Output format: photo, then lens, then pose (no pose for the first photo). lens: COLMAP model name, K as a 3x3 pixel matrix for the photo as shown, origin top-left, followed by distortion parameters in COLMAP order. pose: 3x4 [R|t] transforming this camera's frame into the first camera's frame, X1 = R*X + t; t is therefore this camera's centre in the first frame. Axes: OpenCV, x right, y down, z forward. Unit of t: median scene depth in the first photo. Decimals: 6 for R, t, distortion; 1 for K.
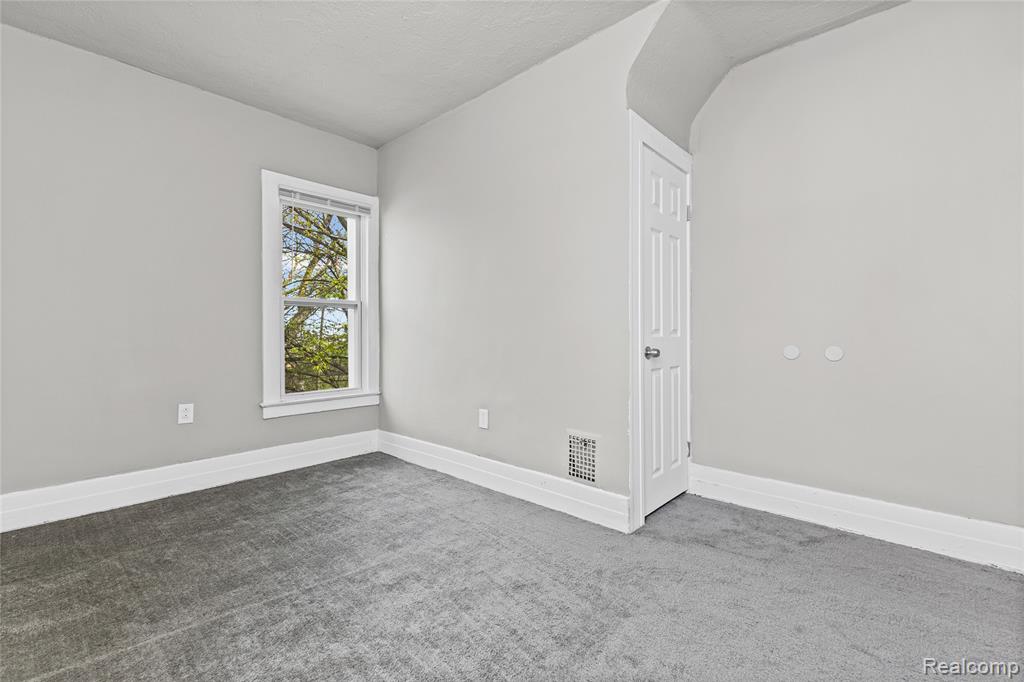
lens RADIAL K [[446.4, 0, 508.2], [0, 446.4, 332.4], [0, 0, 1]] dist [0.008032, 0.000010]
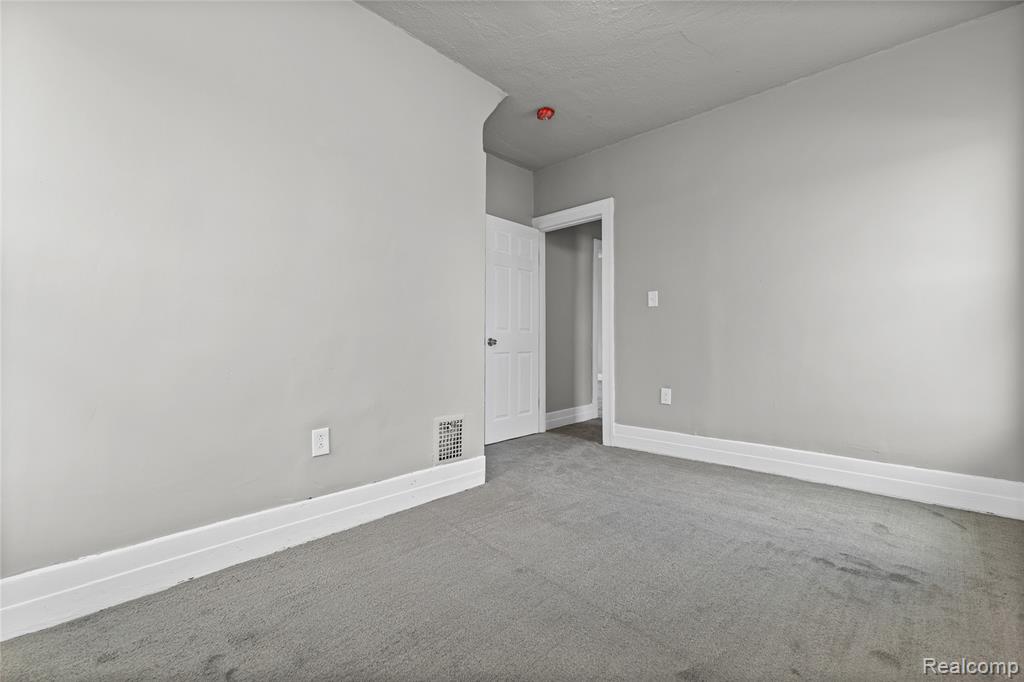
lens RADIAL K [[446.4, 0, 508.2], [0, 446.4, 332.4], [0, 0, 1]] dist [0.008032, 0.000010]
pose [[0.027437, 0.013150, 0.999537, -0.953239], [-0.004549, 0.999905, -0.013030, 0.032297], [-0.999613, -0.004189, 0.027494, 0.848607]]
